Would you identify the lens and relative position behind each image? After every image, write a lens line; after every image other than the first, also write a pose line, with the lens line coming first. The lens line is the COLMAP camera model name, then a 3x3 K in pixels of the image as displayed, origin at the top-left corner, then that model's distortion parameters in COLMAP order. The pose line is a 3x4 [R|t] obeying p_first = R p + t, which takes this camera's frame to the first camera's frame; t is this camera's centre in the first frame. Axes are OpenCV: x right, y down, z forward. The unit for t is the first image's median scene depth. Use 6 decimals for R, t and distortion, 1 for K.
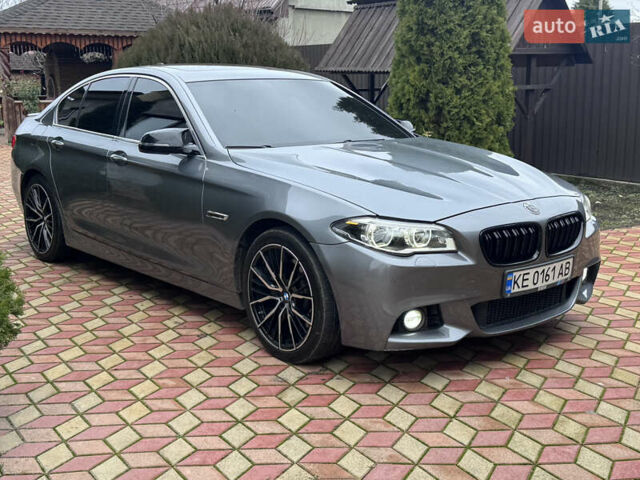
lens RADIAL K [[819.5, 0, 320.0], [0, 819.5, 240.0], [0, 0, 1]] dist [-0.097391, -0.036367]
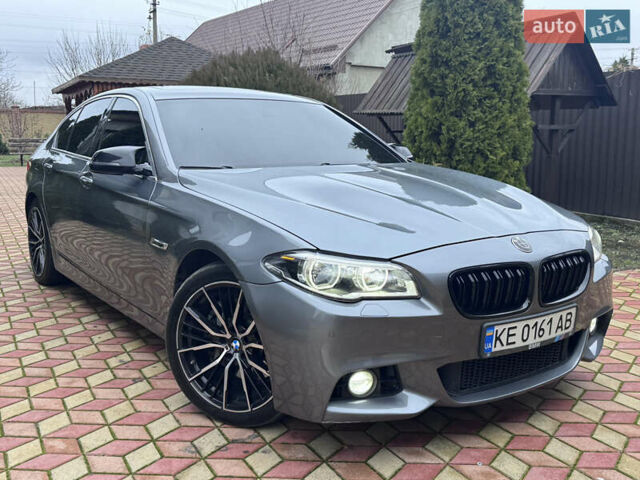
lens RADIAL K [[663.4, 0, 320.0], [0, 663.4, 240.0], [0, 0, 1]] dist [-0.065438, -0.012219]
pose [[0.994310, 0.025918, -0.103323, 0.121956], [-0.029601, 0.998974, -0.034269, -0.014928], [0.102329, 0.037132, 0.994057, 0.317372]]
